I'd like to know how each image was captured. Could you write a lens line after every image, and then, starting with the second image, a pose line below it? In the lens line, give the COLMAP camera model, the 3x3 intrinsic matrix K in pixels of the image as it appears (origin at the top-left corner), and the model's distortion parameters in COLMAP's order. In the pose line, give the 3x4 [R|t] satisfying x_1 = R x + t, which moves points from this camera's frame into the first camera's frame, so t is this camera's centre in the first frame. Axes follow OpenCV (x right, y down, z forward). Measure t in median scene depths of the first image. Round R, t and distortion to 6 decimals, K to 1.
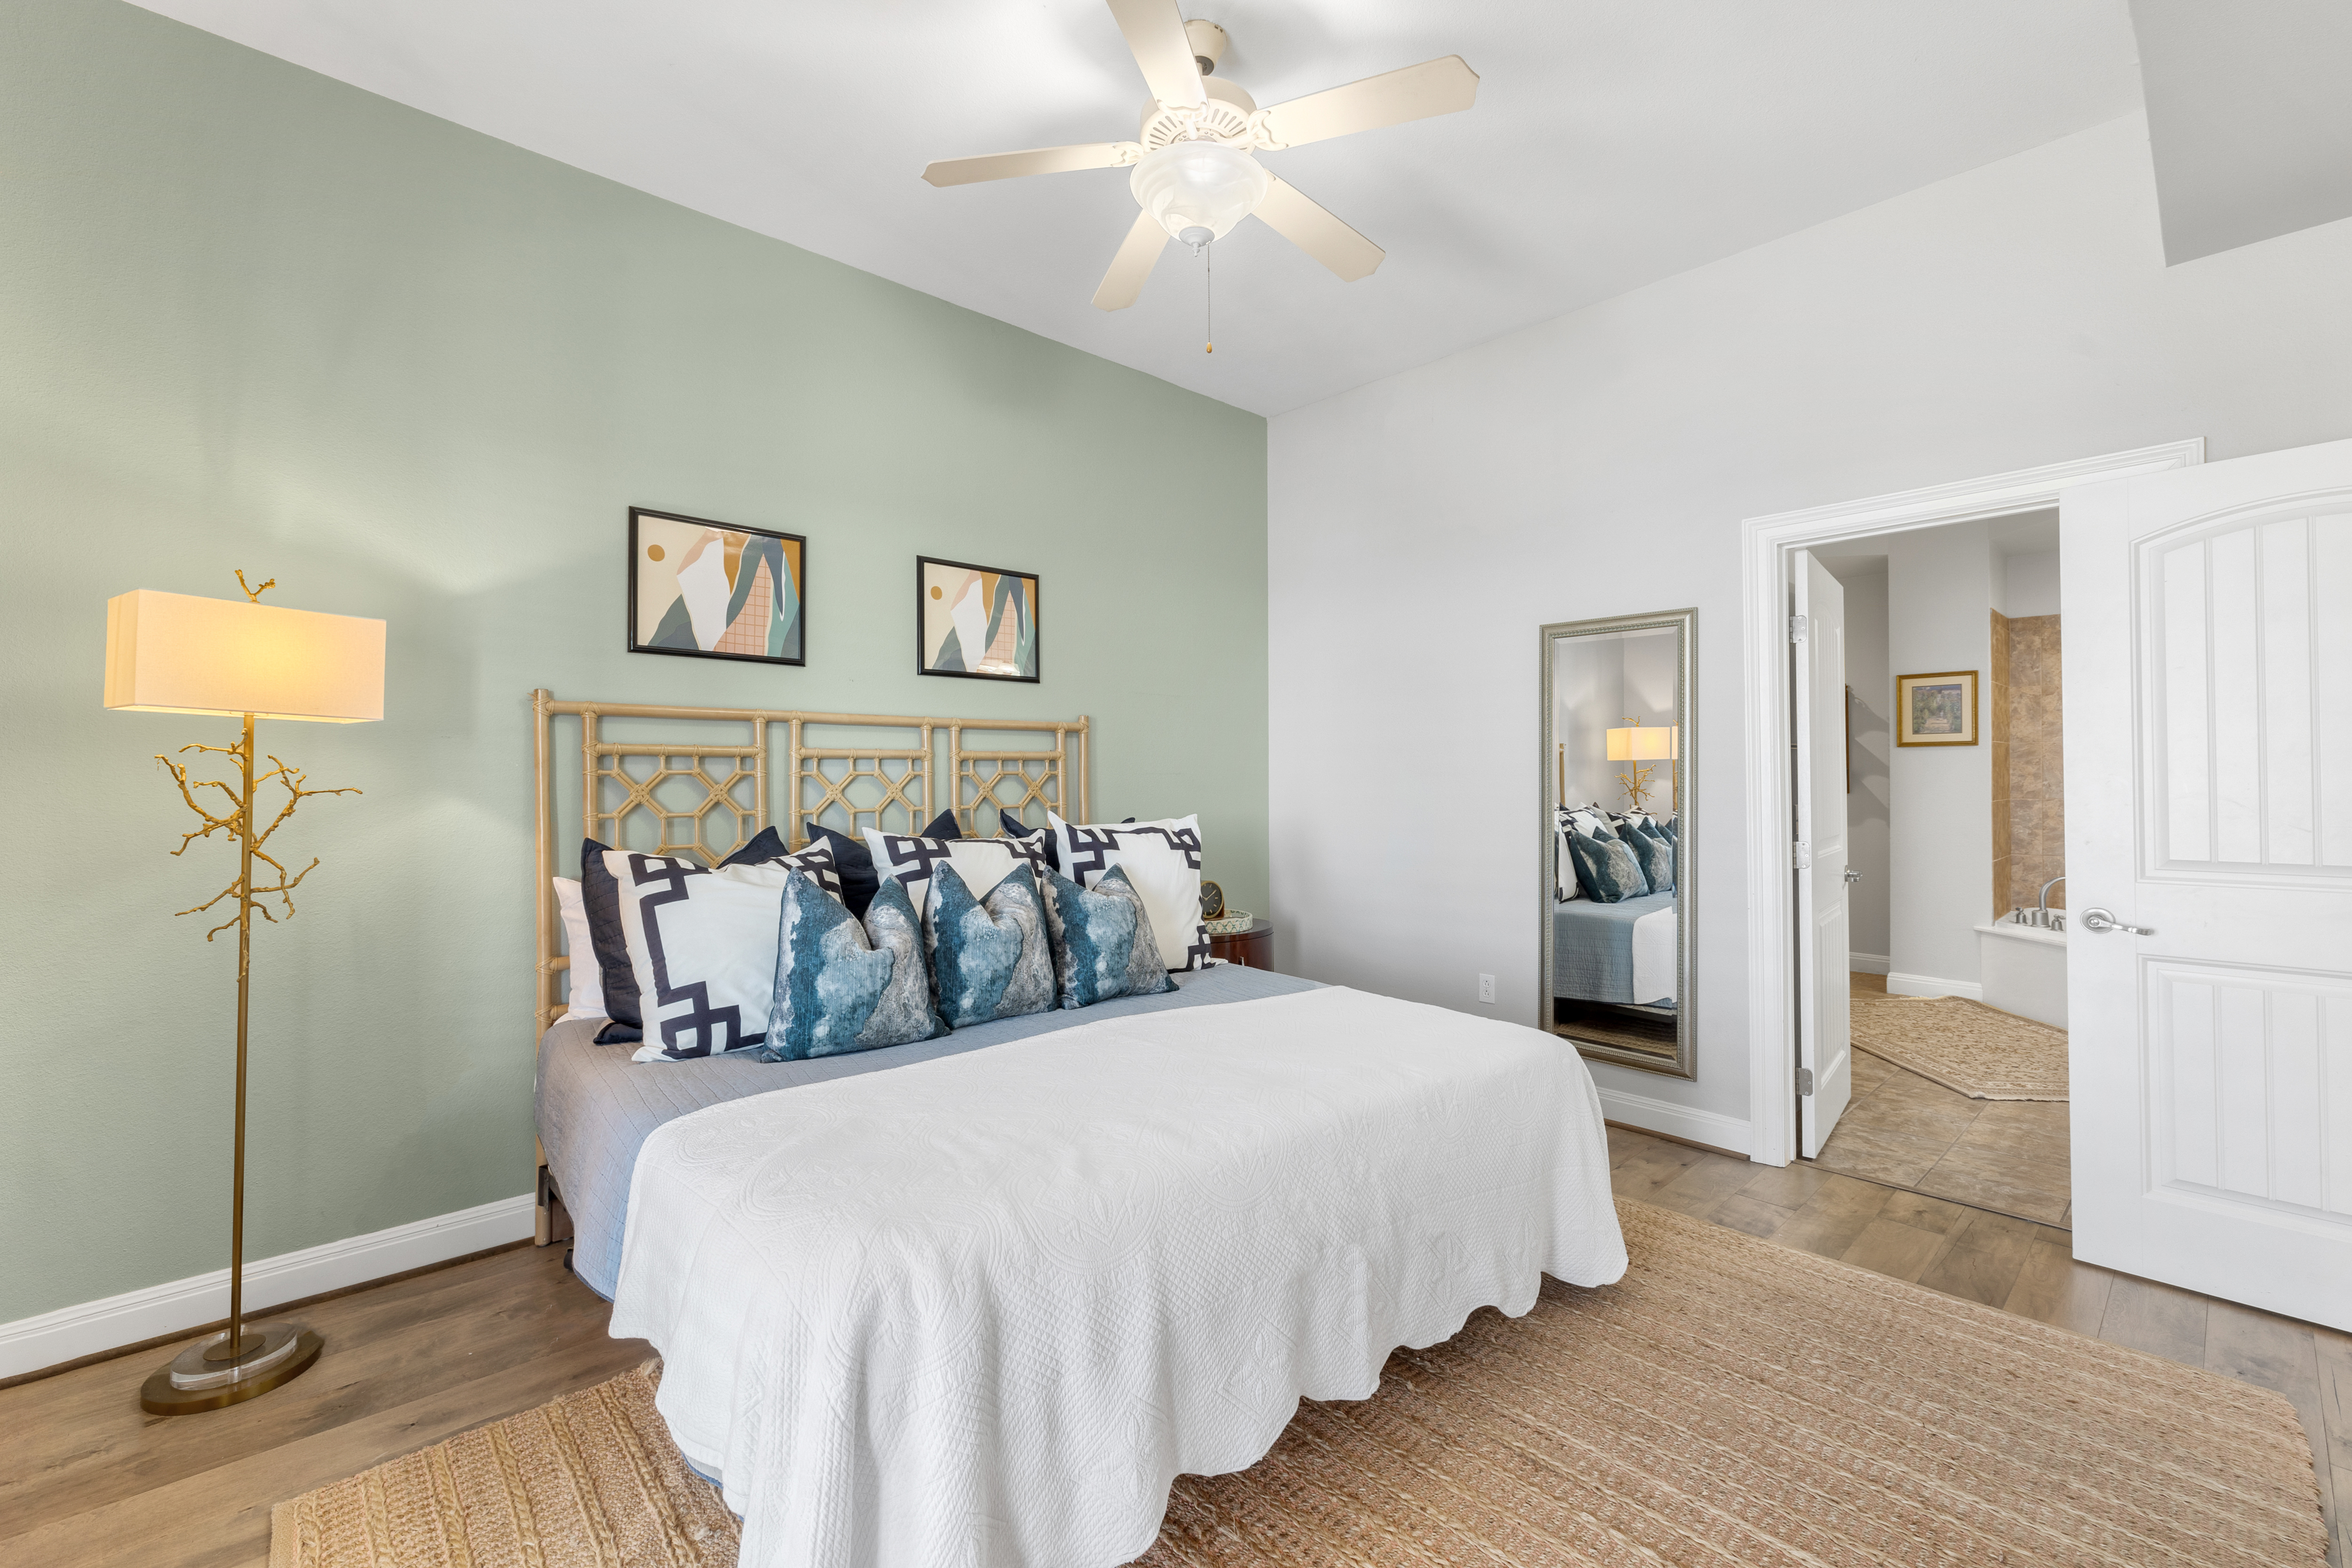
lens RADIAL K [[1005.2, 0, 1163.1], [0, 1005.2, 777.1], [0, 0, 1]] dist [0.004705, -0.000438]
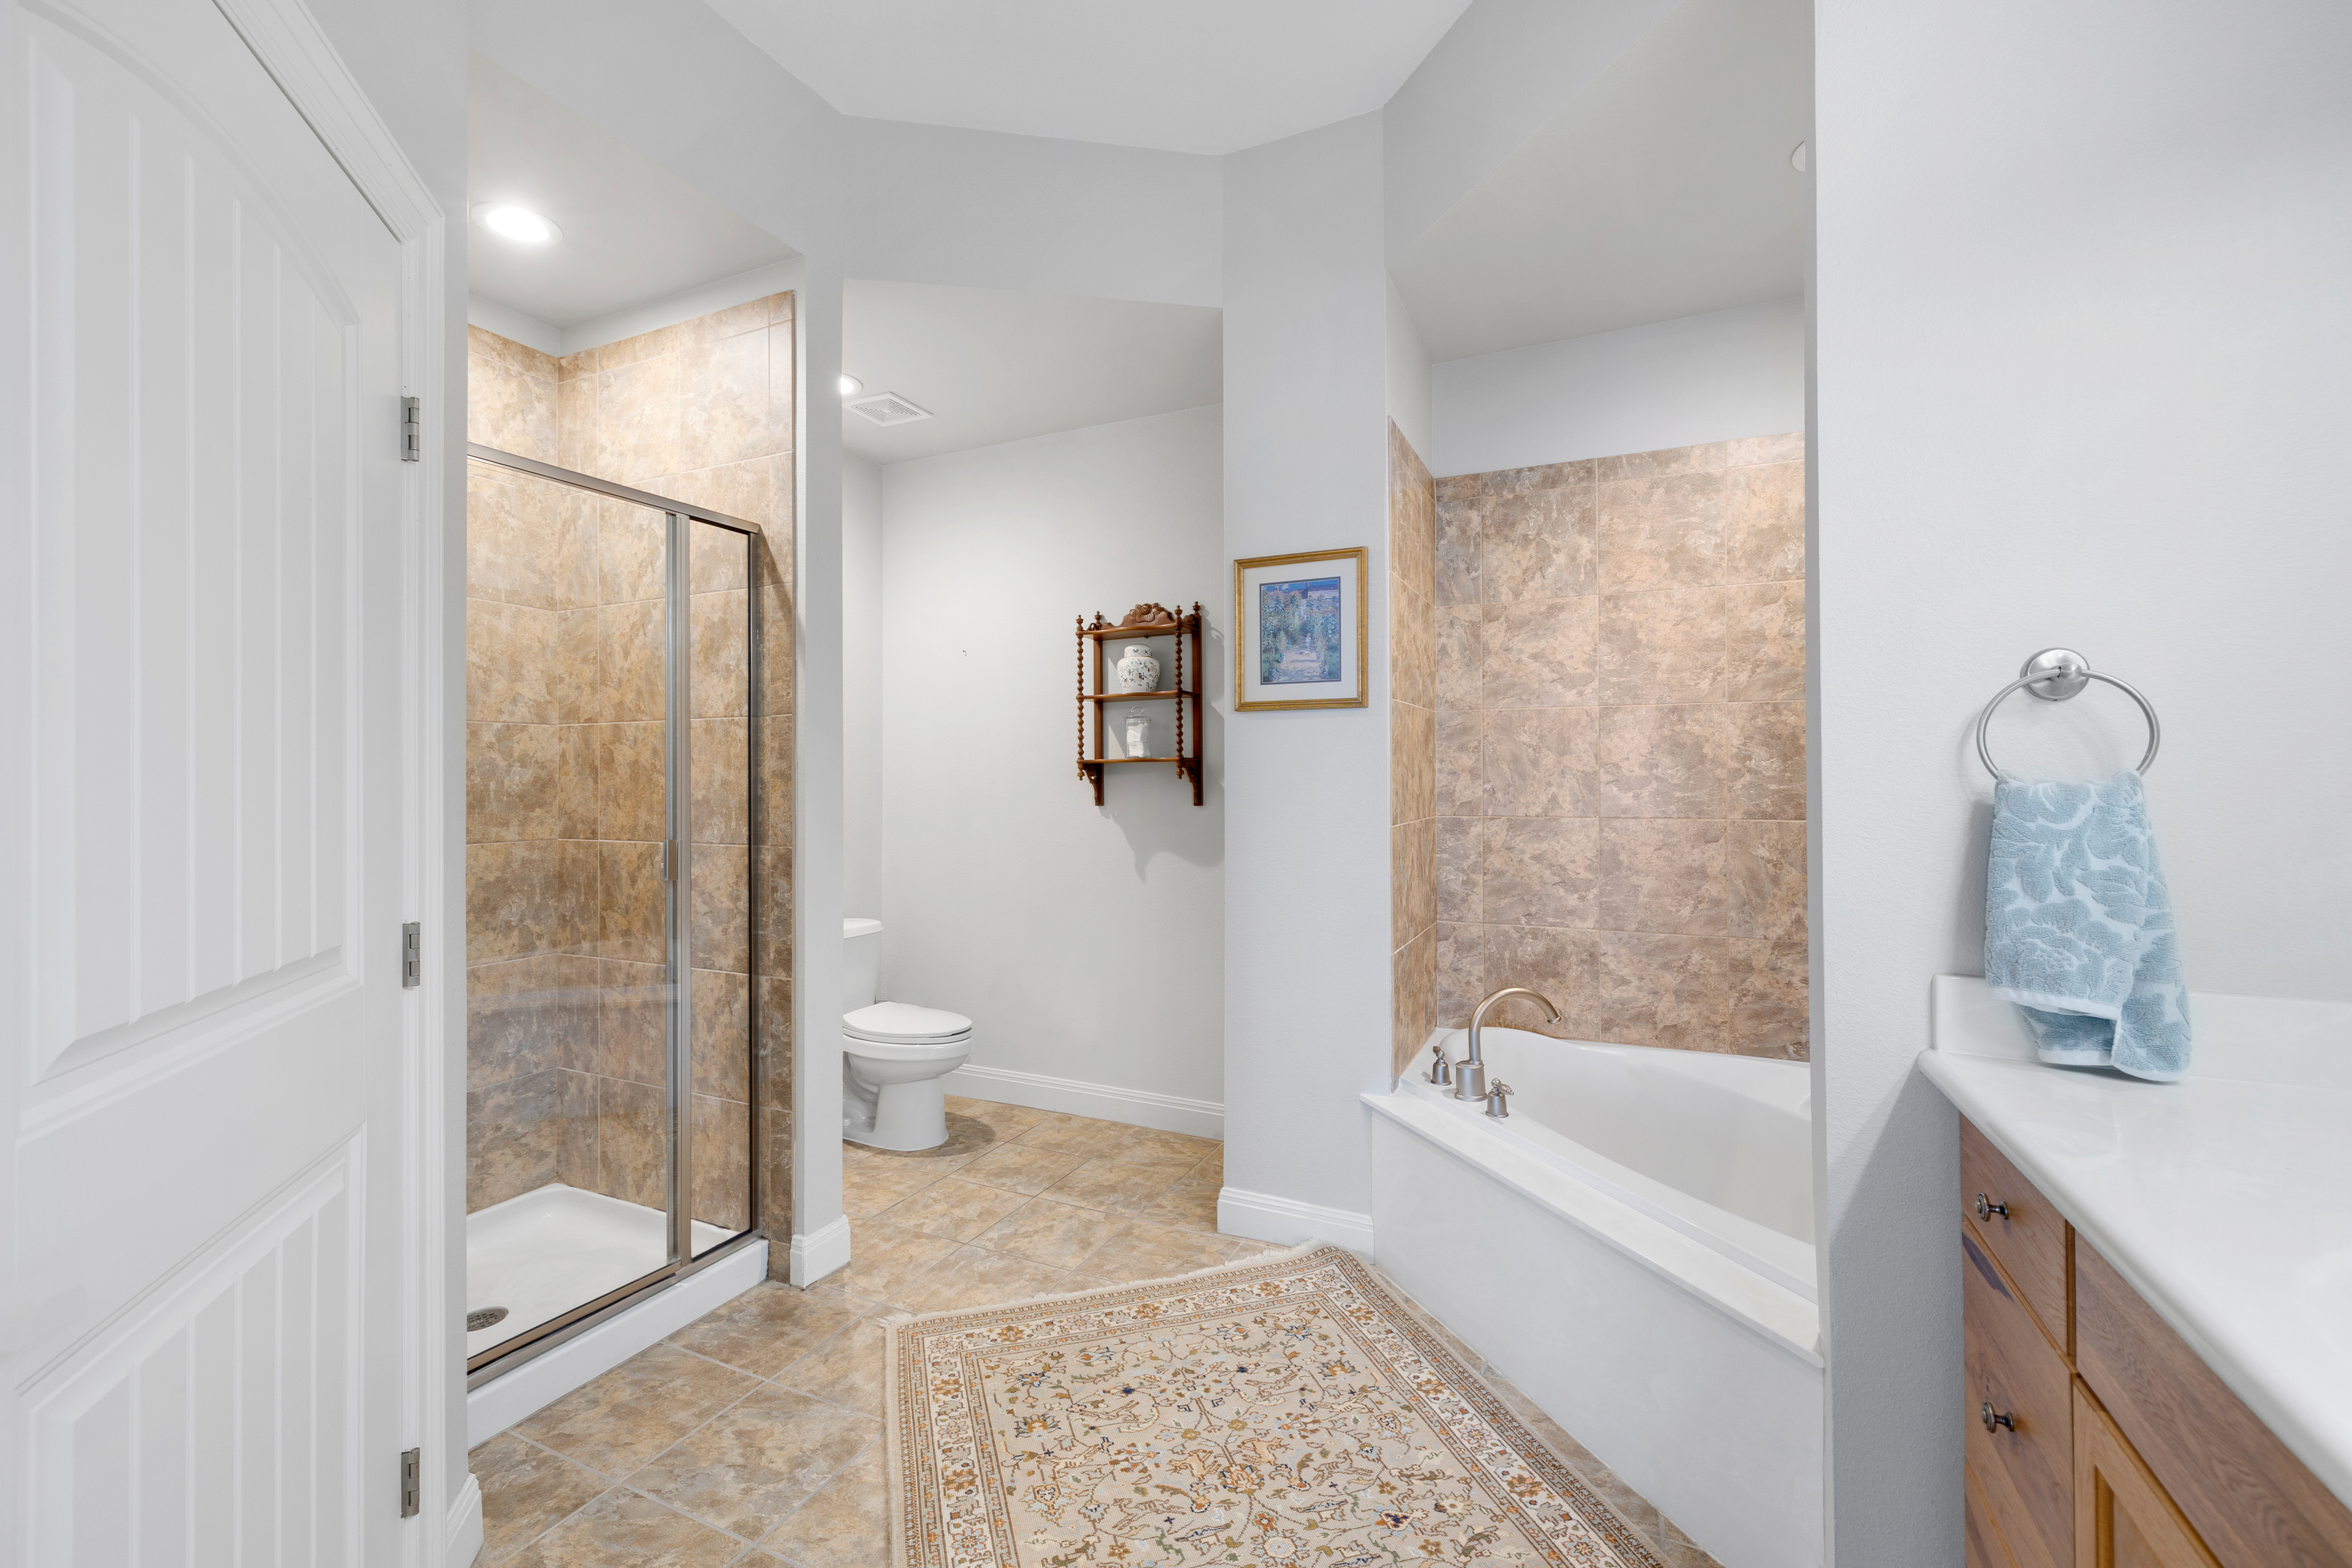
lens RADIAL K [[1005.2, 0, 1177.1], [0, 1005.2, 772.4], [0, 0, 1]] dist [0.004705, -0.000438]
pose [[0.924674, 0.001985, 0.380753, 0.351654], [-0.001662, 0.999998, -0.001178, -0.000580], [-0.380755, 0.000456, 0.924676, 0.385632]]
